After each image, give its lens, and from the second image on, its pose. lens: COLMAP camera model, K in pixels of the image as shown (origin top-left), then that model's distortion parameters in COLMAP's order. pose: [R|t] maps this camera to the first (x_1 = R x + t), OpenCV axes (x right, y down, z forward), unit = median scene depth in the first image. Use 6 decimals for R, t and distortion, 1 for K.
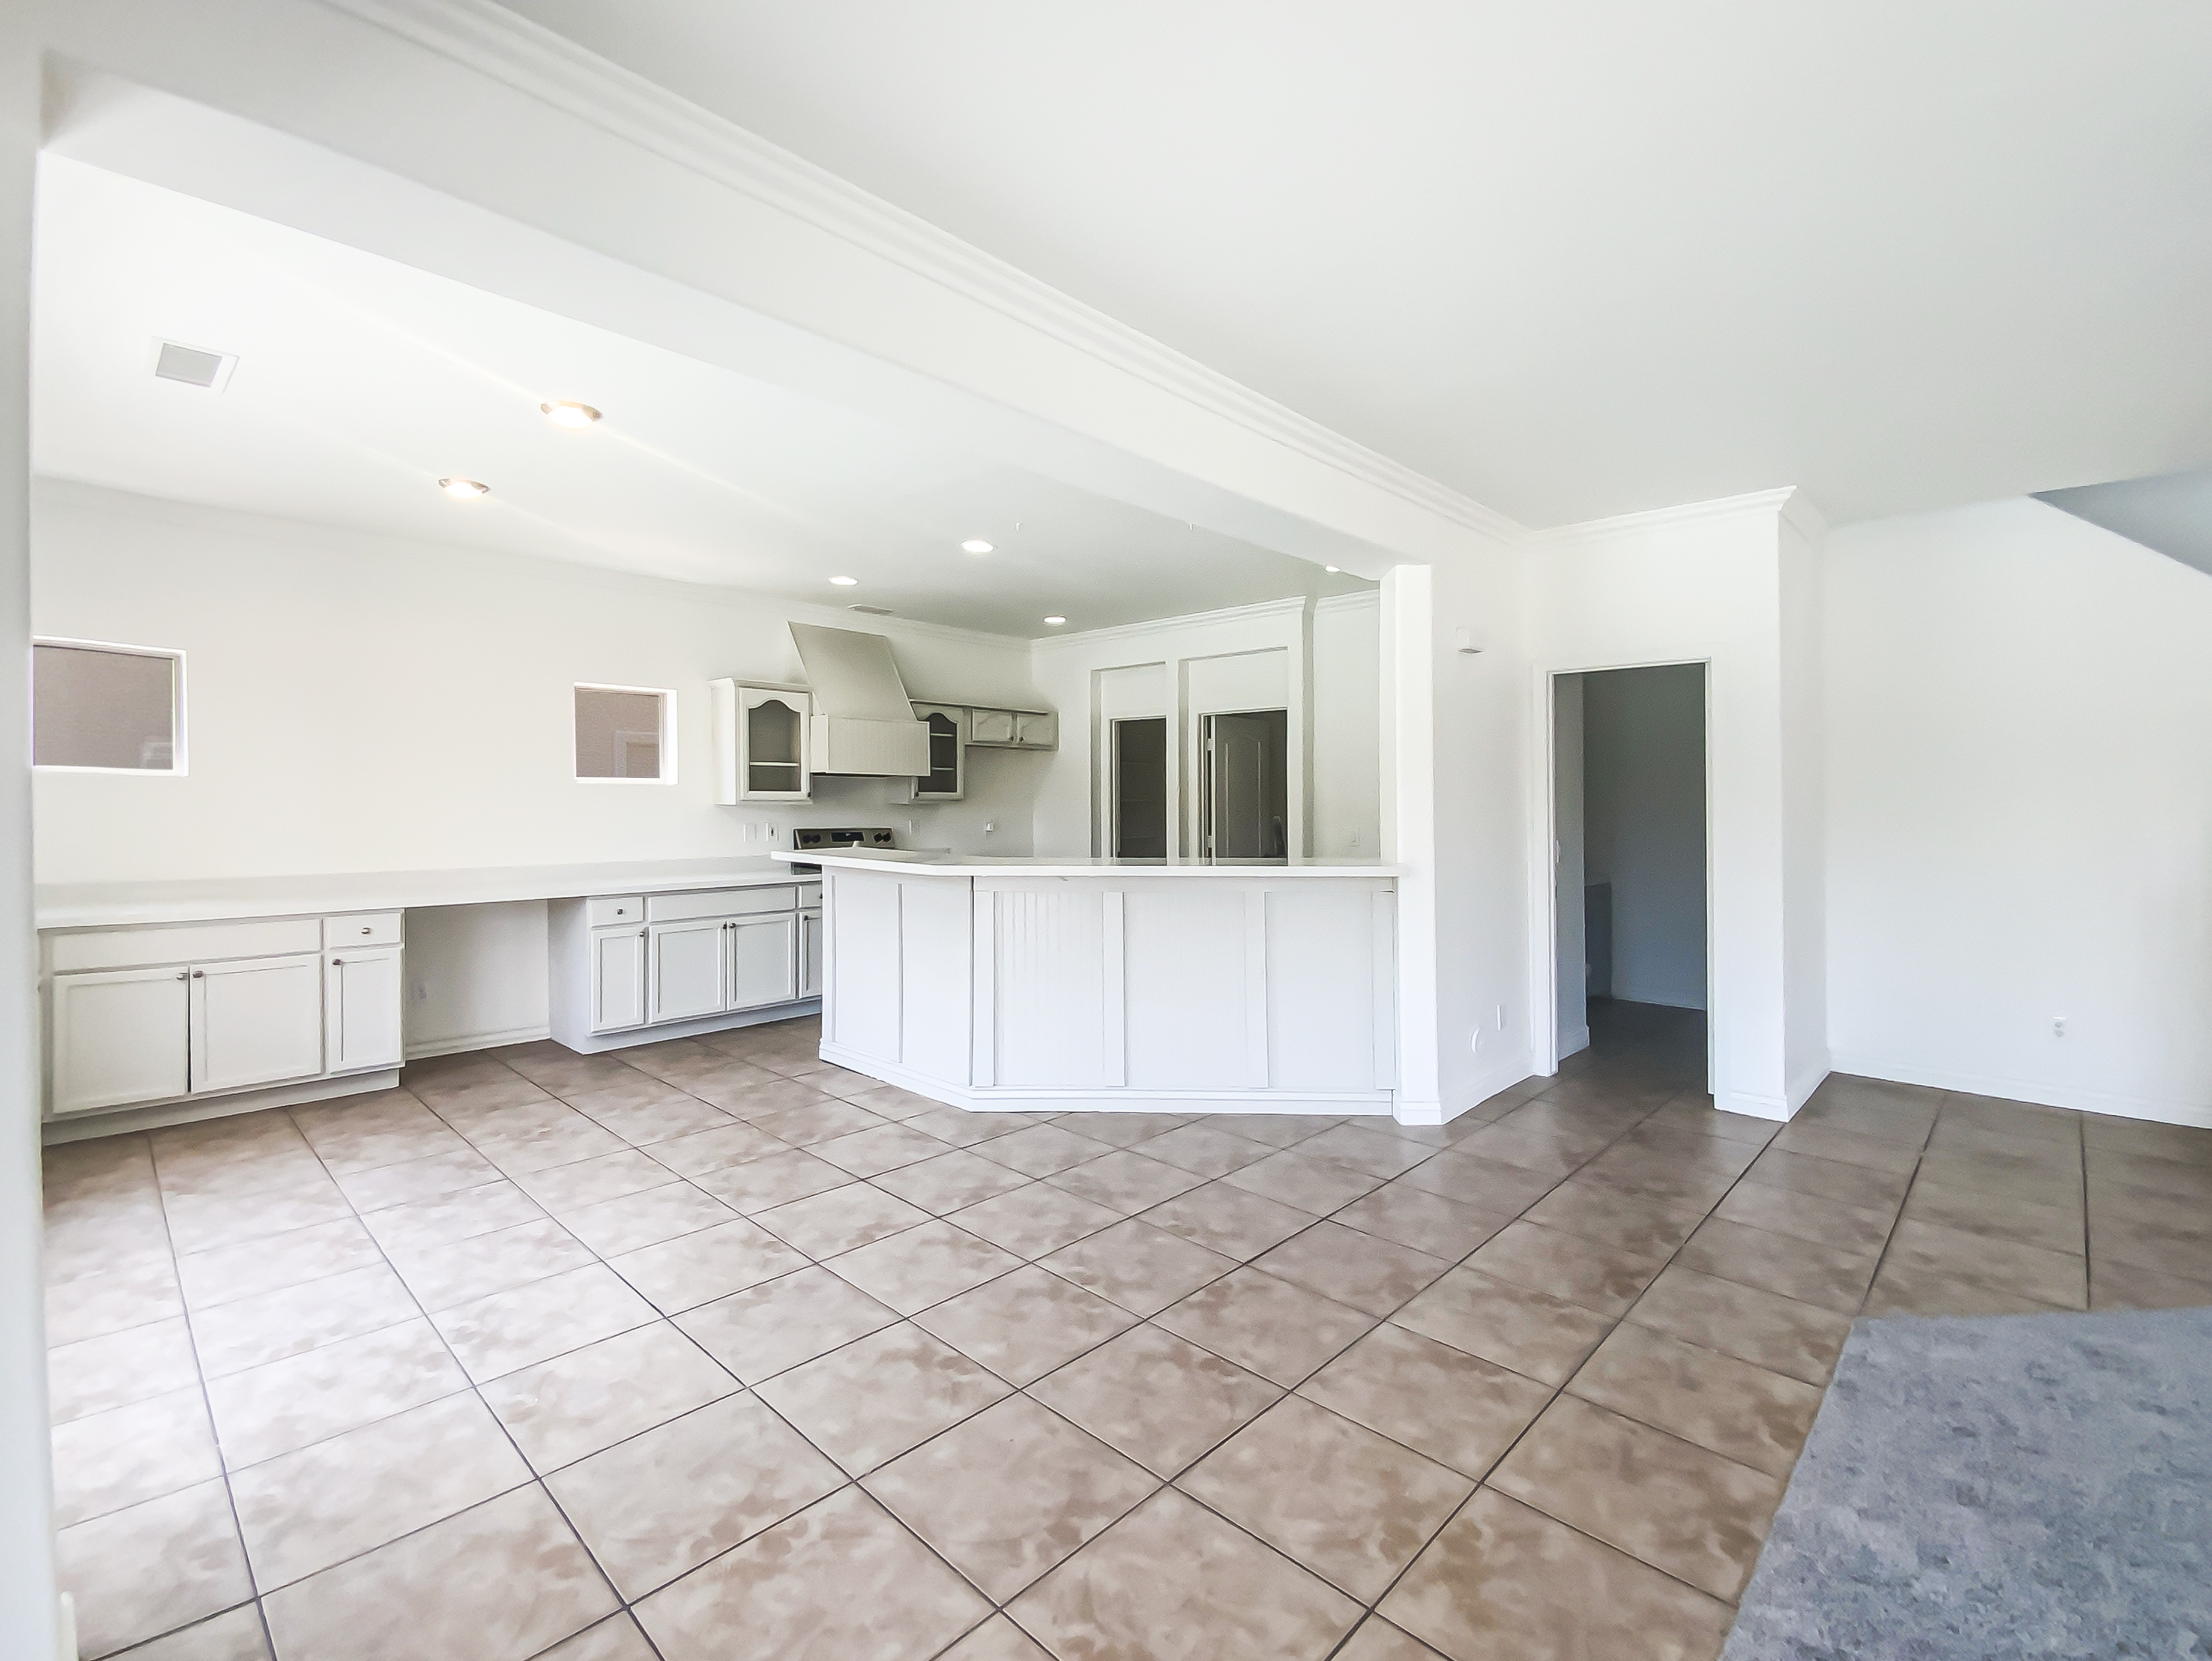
lens RADIAL K [[993.5, 0, 1105.0], [0, 993.5, 785.1], [0, 0, 1]] dist [-0.001455, -0.000338]
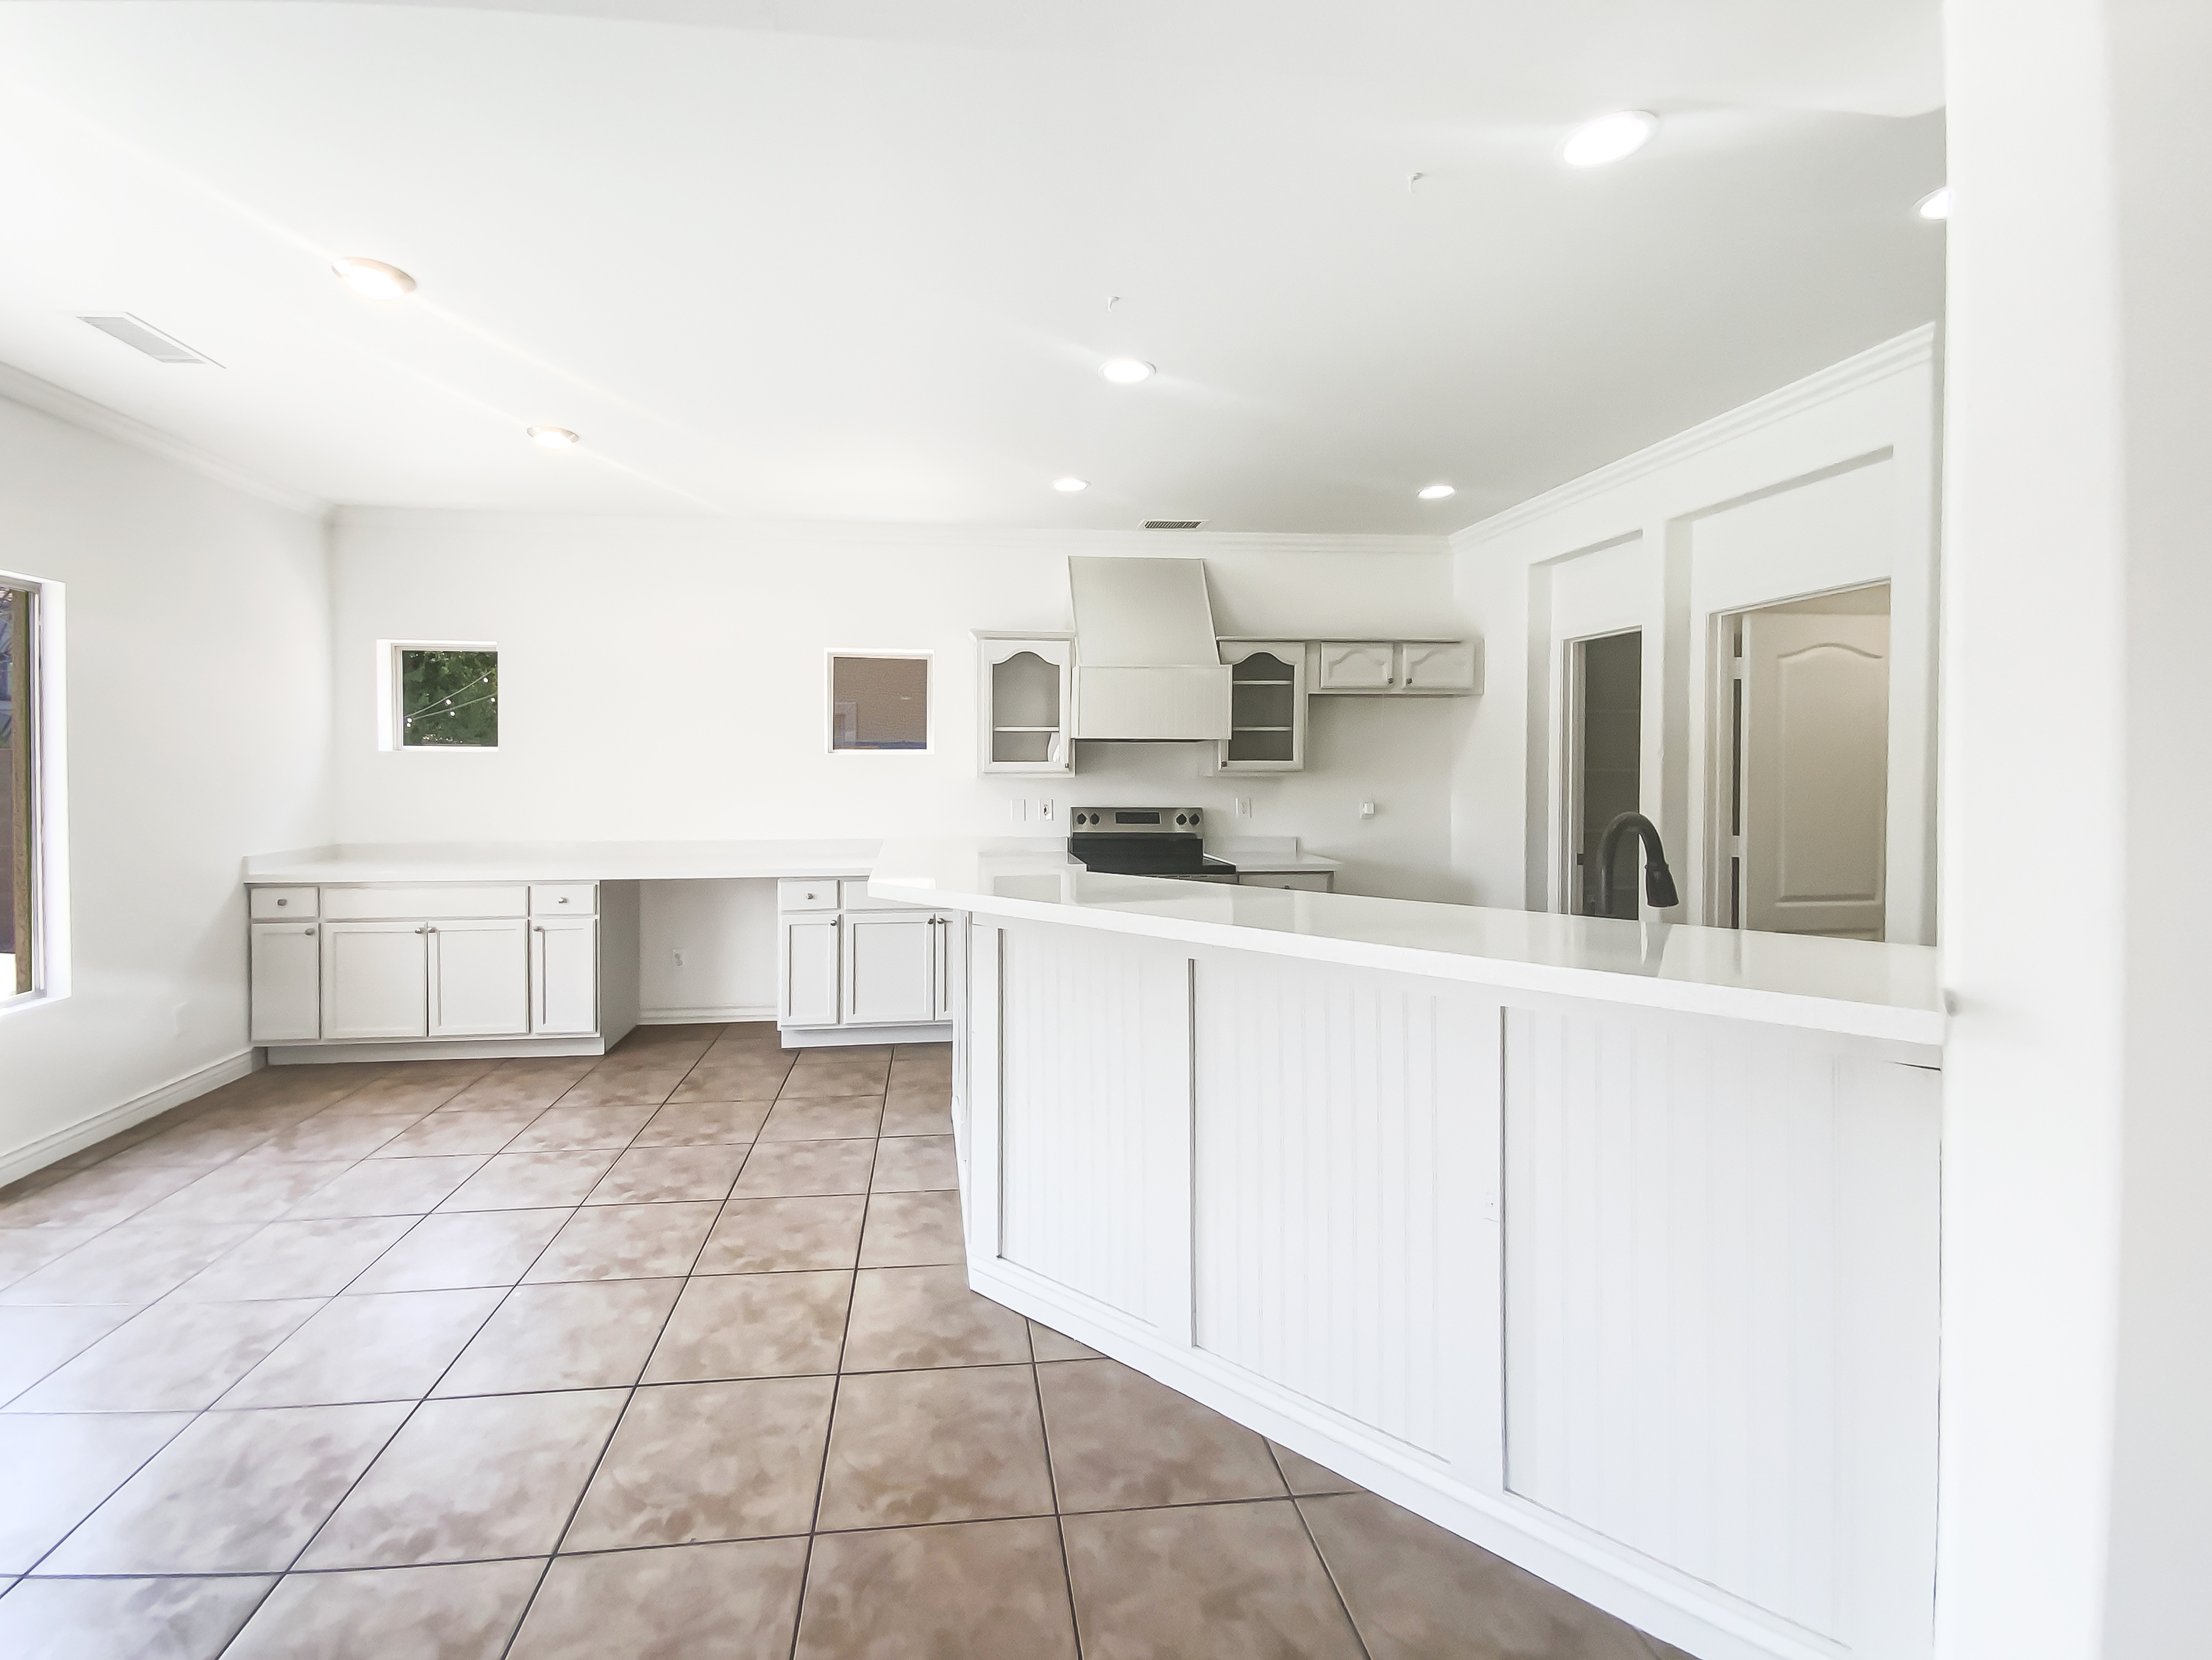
lens RADIAL K [[962.9, 0, 1009.0], [0, 962.9, 780.4], [0, 0, 1]] dist [0.022505, -0.000416]
pose [[0.751203, 0.007455, -0.660029, 0.216864], [0.011979, 0.999618, 0.024924, 0.002592], [0.659962, -0.026629, 0.750826, 0.457815]]
